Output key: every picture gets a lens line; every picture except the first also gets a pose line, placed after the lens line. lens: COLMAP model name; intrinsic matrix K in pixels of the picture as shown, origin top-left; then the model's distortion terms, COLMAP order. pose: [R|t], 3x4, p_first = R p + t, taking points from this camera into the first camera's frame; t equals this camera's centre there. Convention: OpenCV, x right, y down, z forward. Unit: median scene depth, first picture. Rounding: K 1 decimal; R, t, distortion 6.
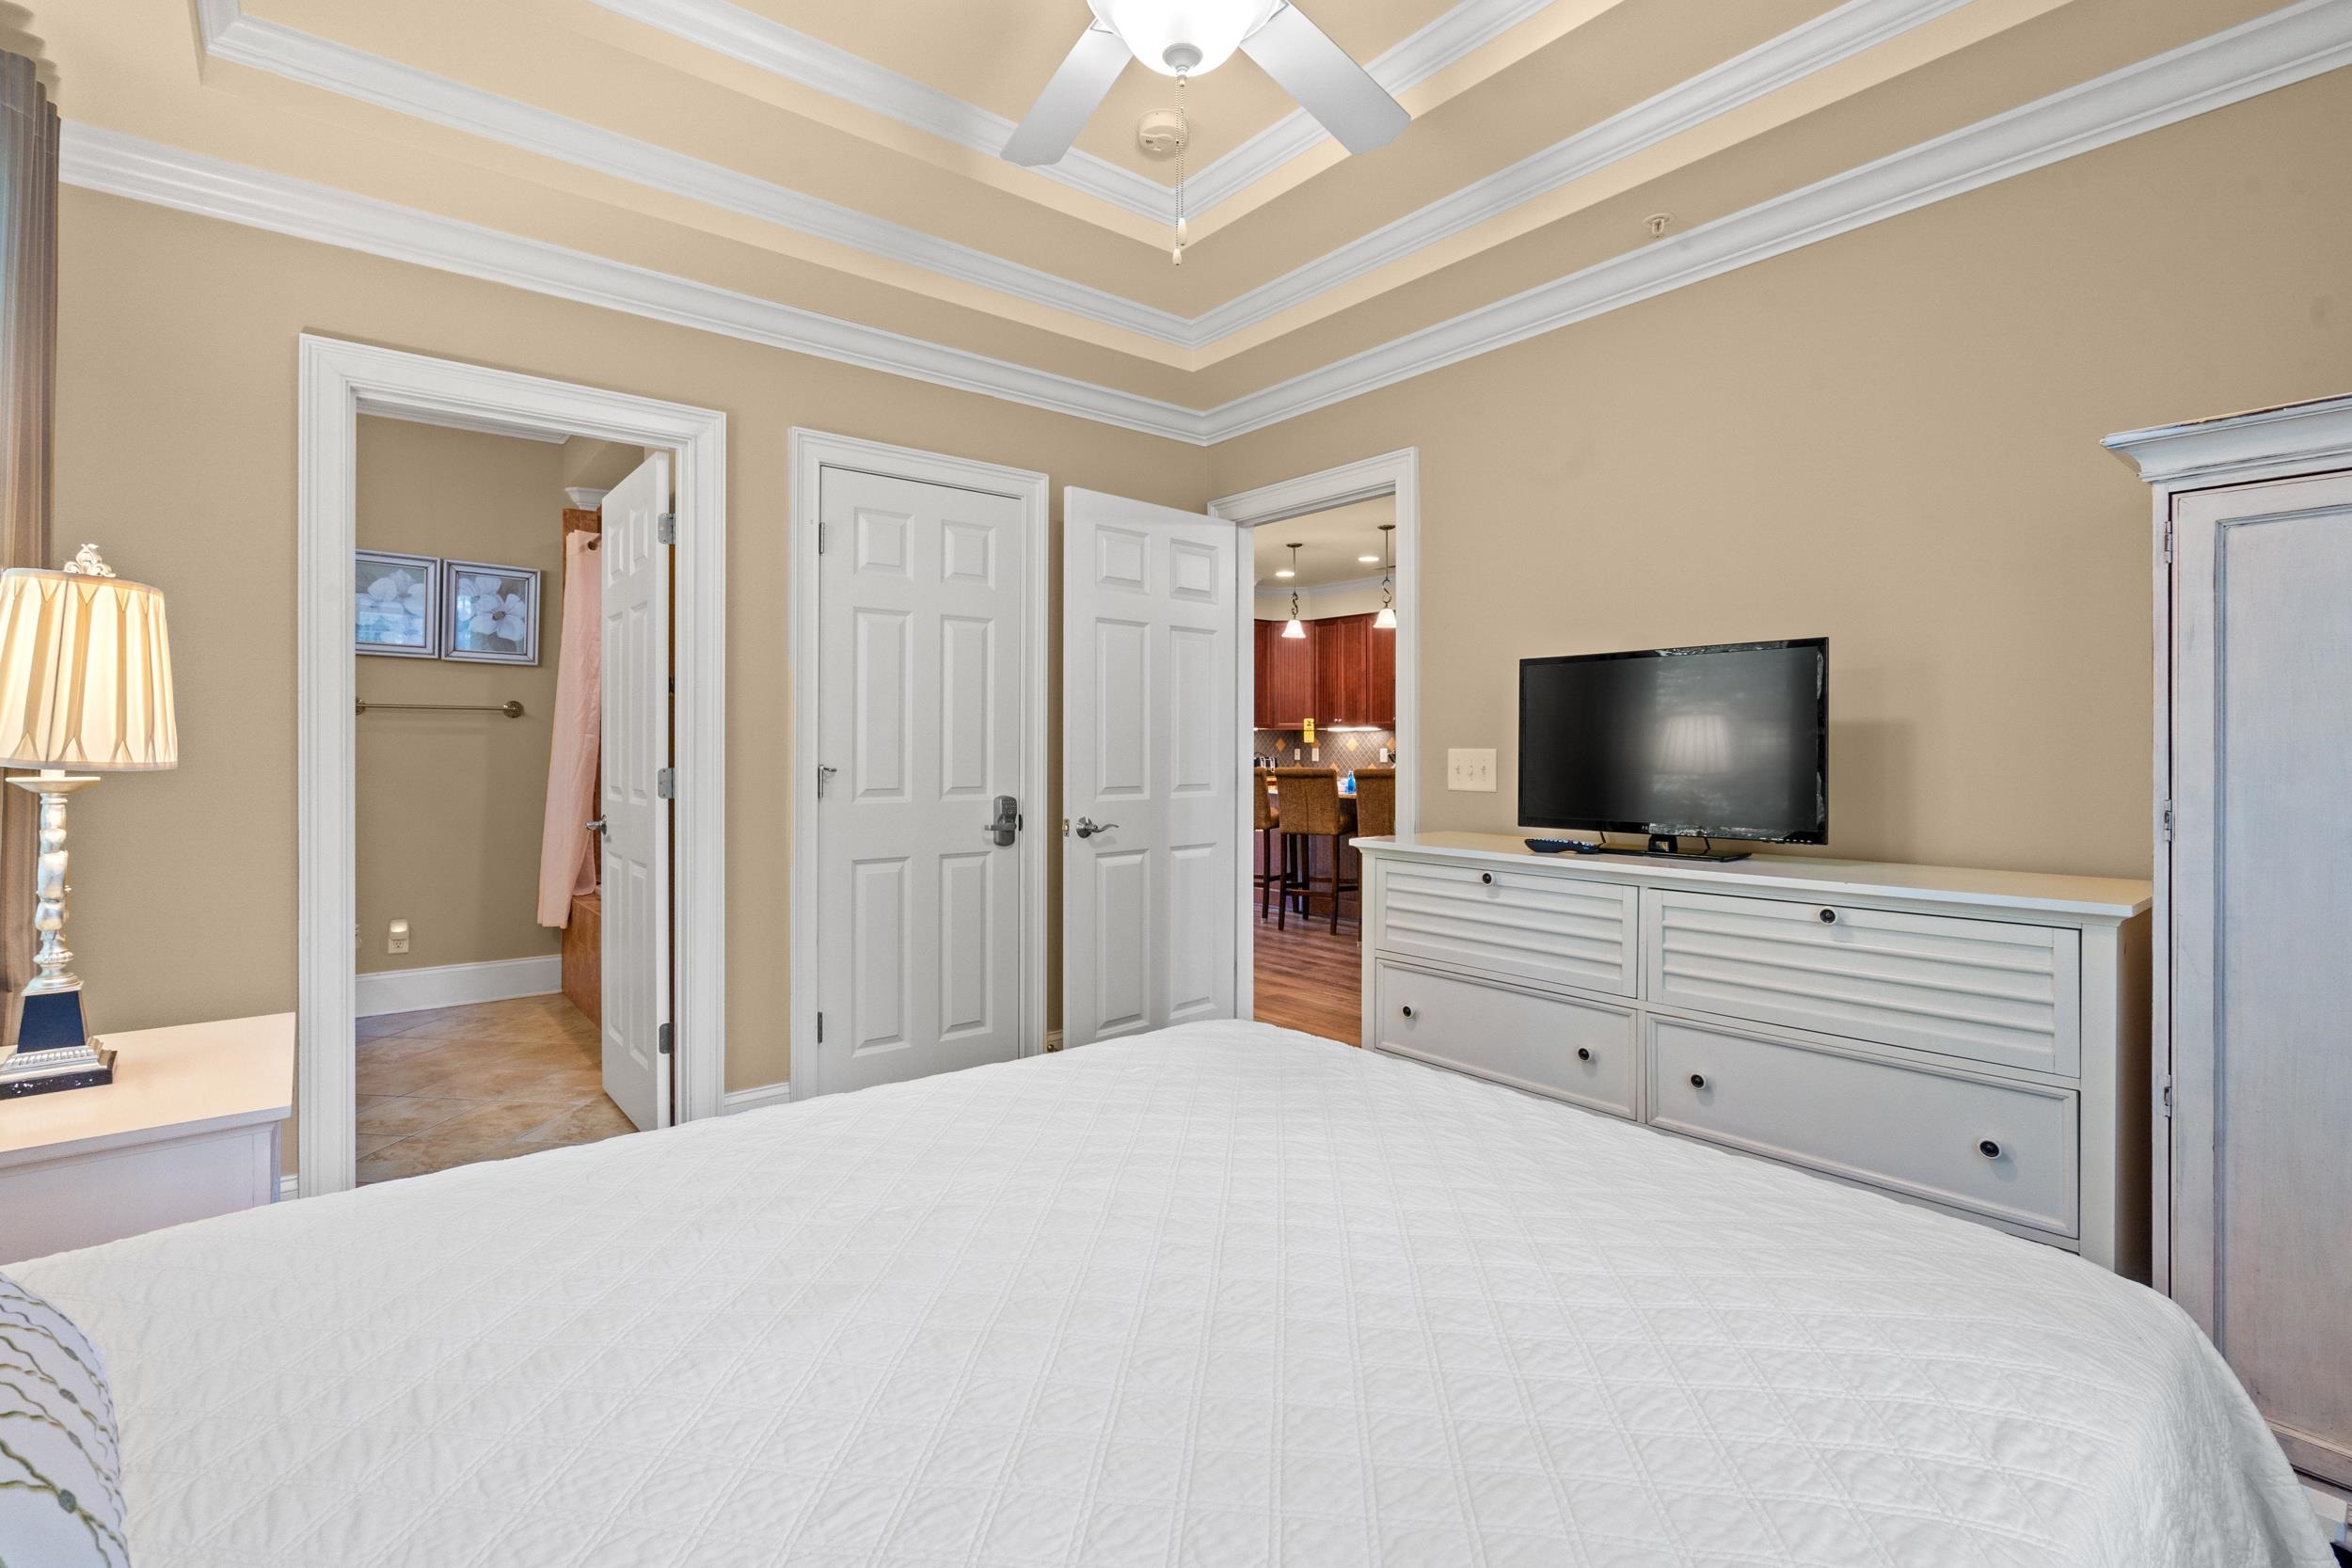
lens RADIAL K [[1084.1, 0, 1213.2], [0, 1084.1, 758.0], [0, 0, 1]] dist [-0.008469, 0.002902]
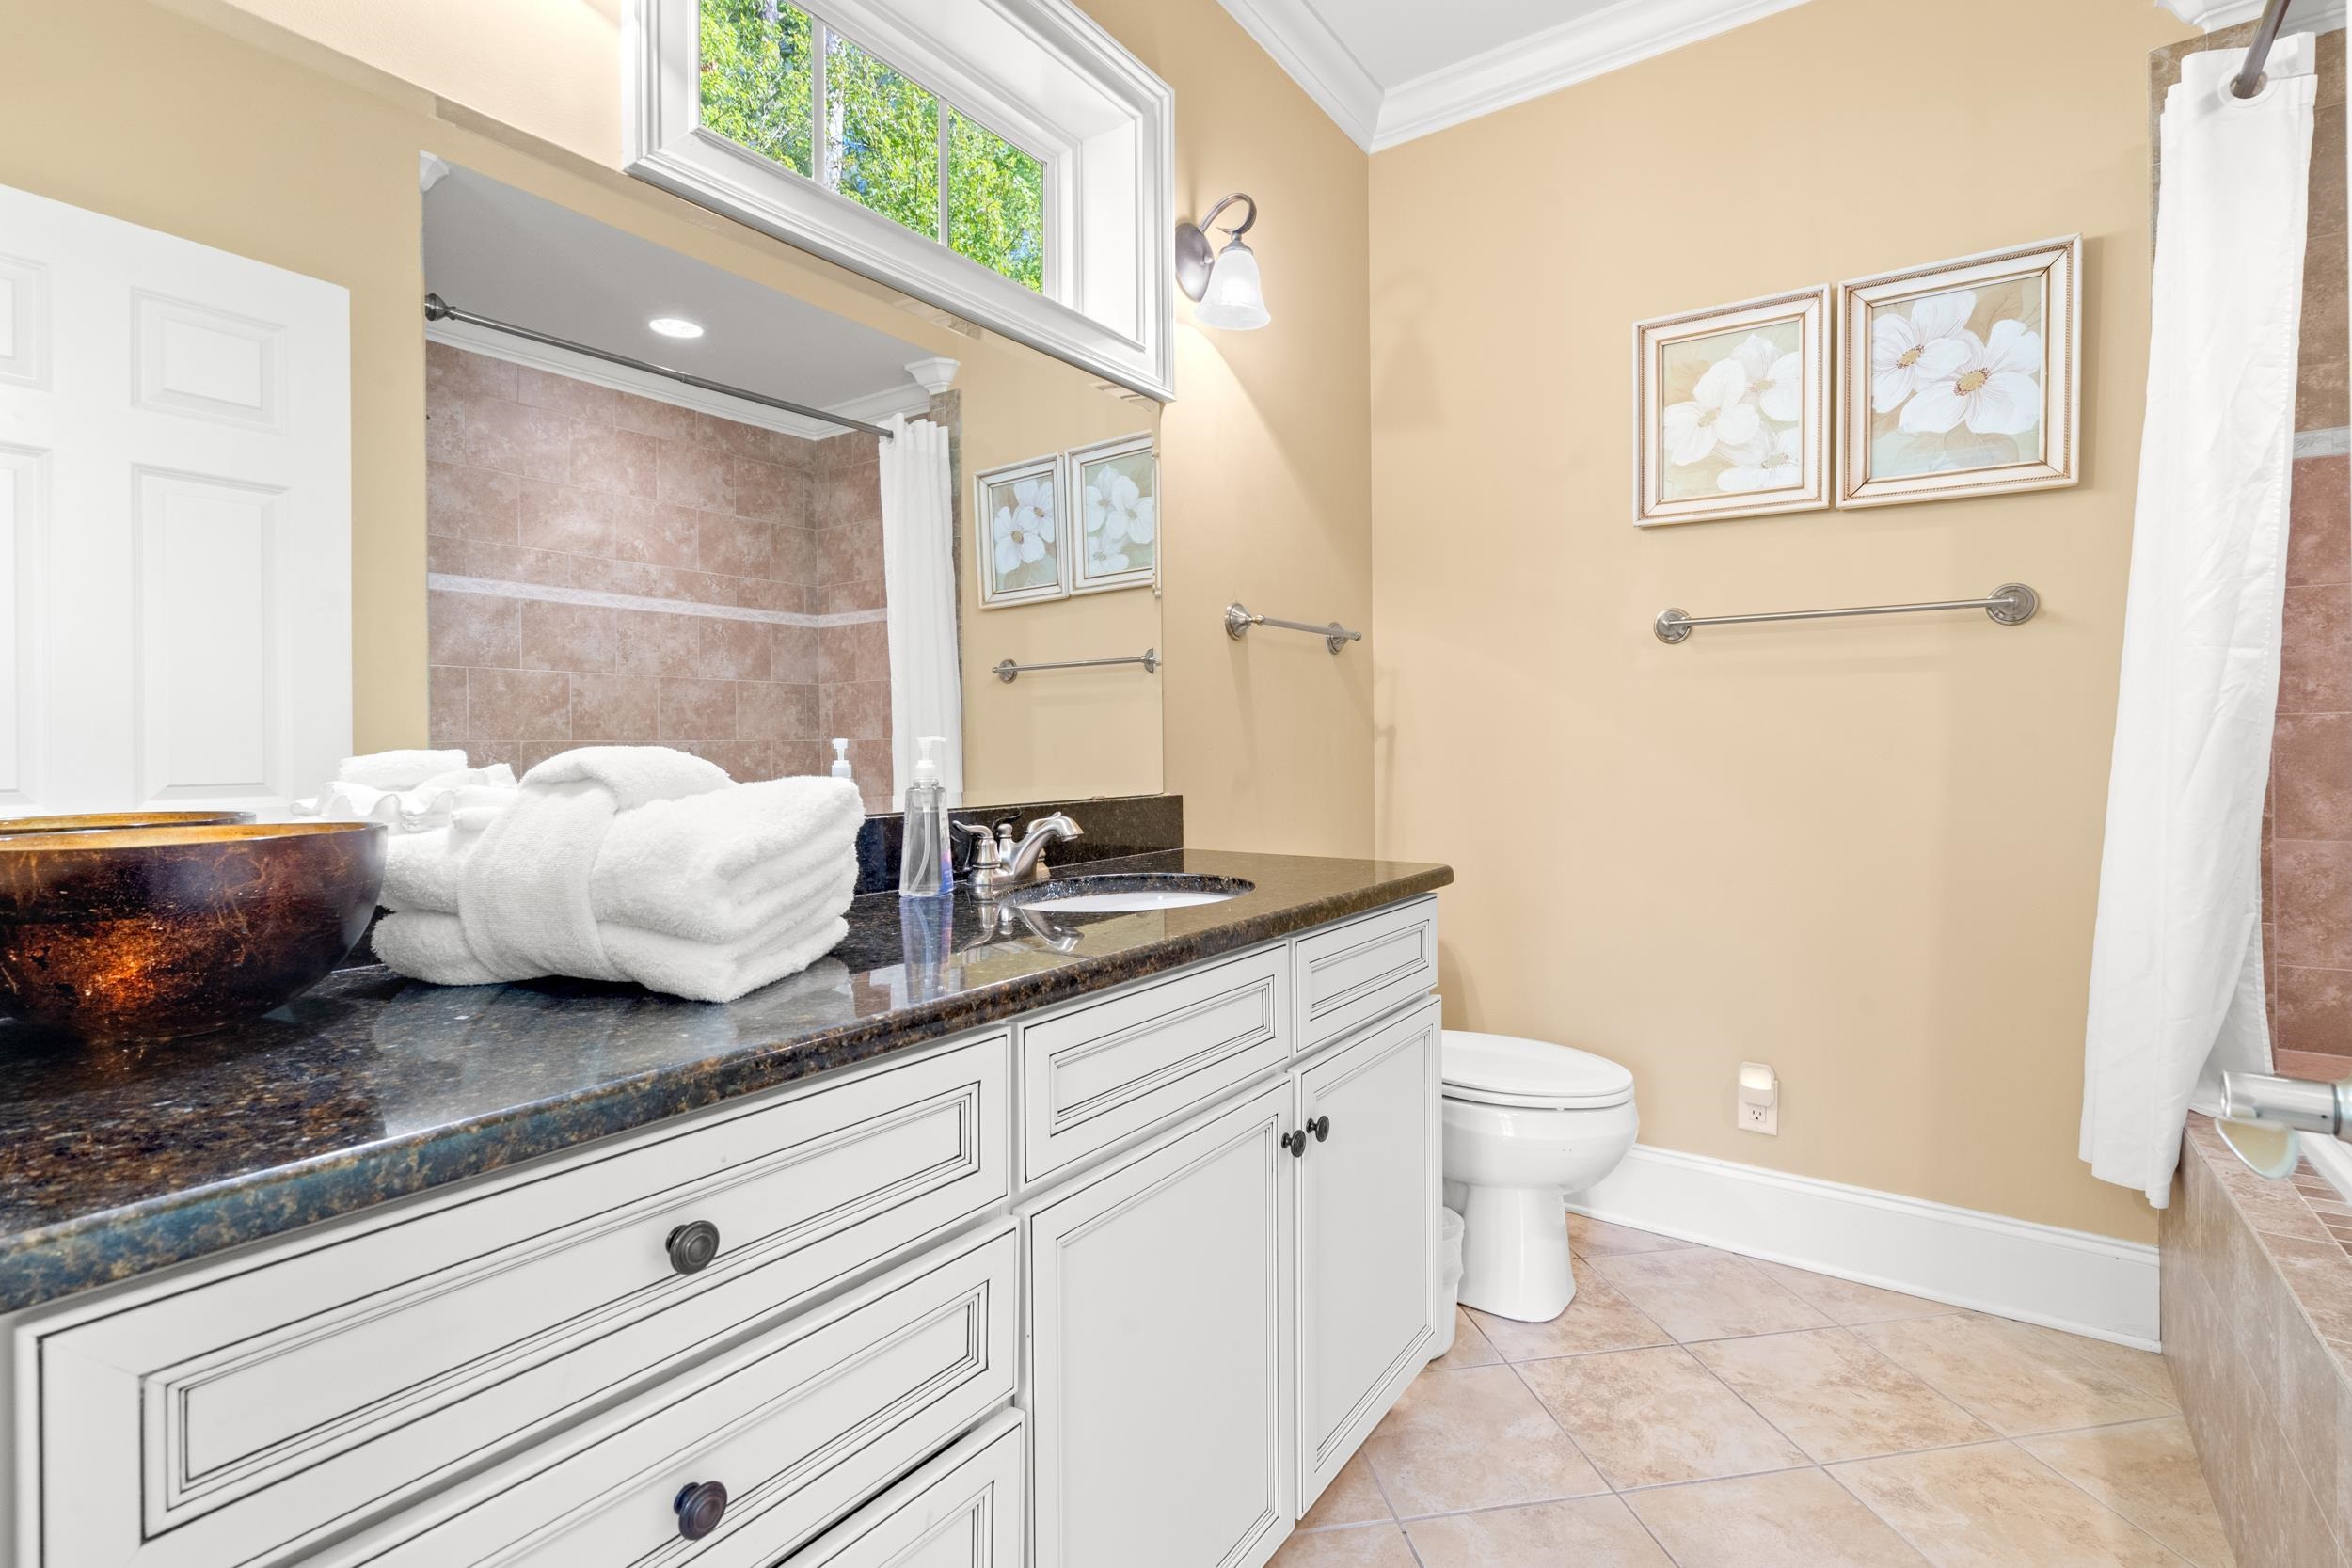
lens RADIAL K [[1084.1, 0, 1134.1], [0, 1084.1, 735.1], [0, 0, 1]] dist [-0.008469, 0.002902]
pose [[0.243048, -0.006022, -0.969995, -0.339265], [0.005797, 0.999972, -0.004756, 0.004334], [0.969997, -0.004467, 0.243077, 0.589308]]
